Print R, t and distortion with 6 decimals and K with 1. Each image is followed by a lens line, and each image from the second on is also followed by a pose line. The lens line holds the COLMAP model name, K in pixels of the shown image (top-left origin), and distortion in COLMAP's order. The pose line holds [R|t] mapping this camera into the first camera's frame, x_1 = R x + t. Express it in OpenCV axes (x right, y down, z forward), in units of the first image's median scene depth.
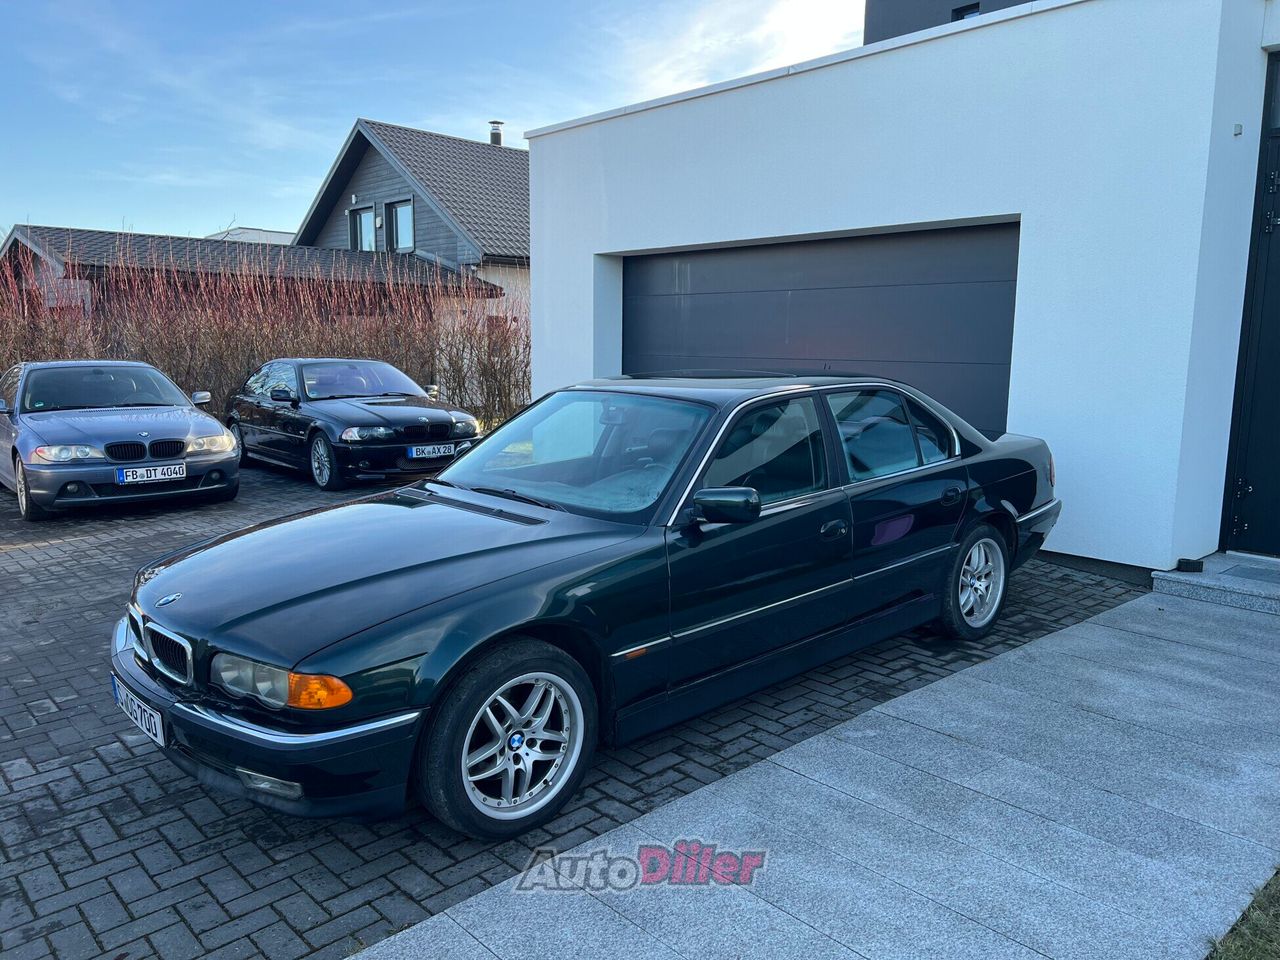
lens RADIAL K [[951.2, 0, 631.2], [0, 951.2, 480.1], [0, 0, 1]] dist [0.061840, -0.060478]
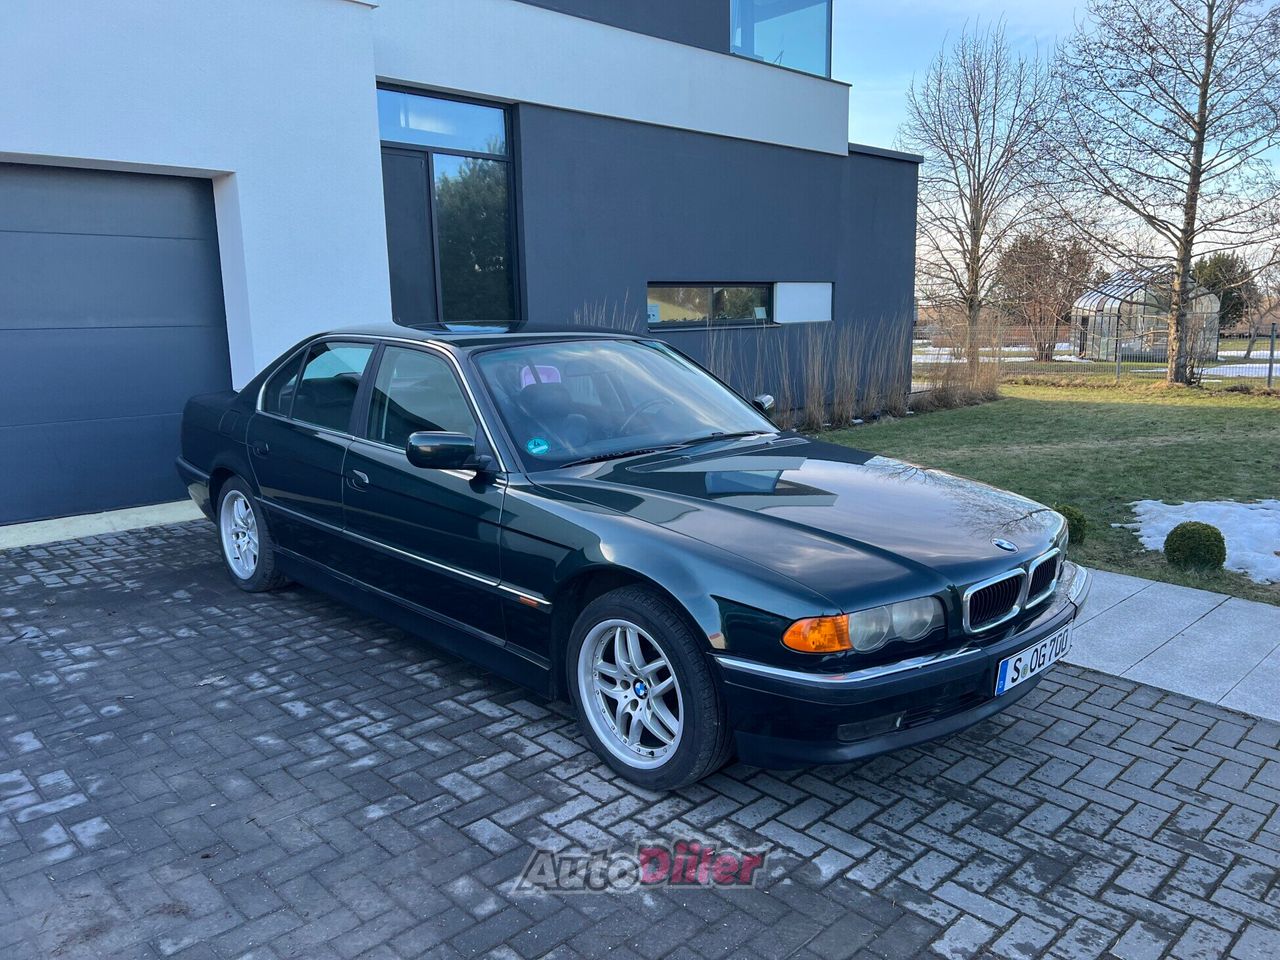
lens RADIAL K [[951.2, 0, 631.2], [0, 951.2, 480.1], [0, 0, 1]] dist [0.061840, -0.060478]
pose [[-0.023798, -0.191738, 0.981158, -1.315697], [0.165102, 0.967205, 0.193016, -0.174243], [-0.985989, 0.166584, 0.008639, 1.270633]]
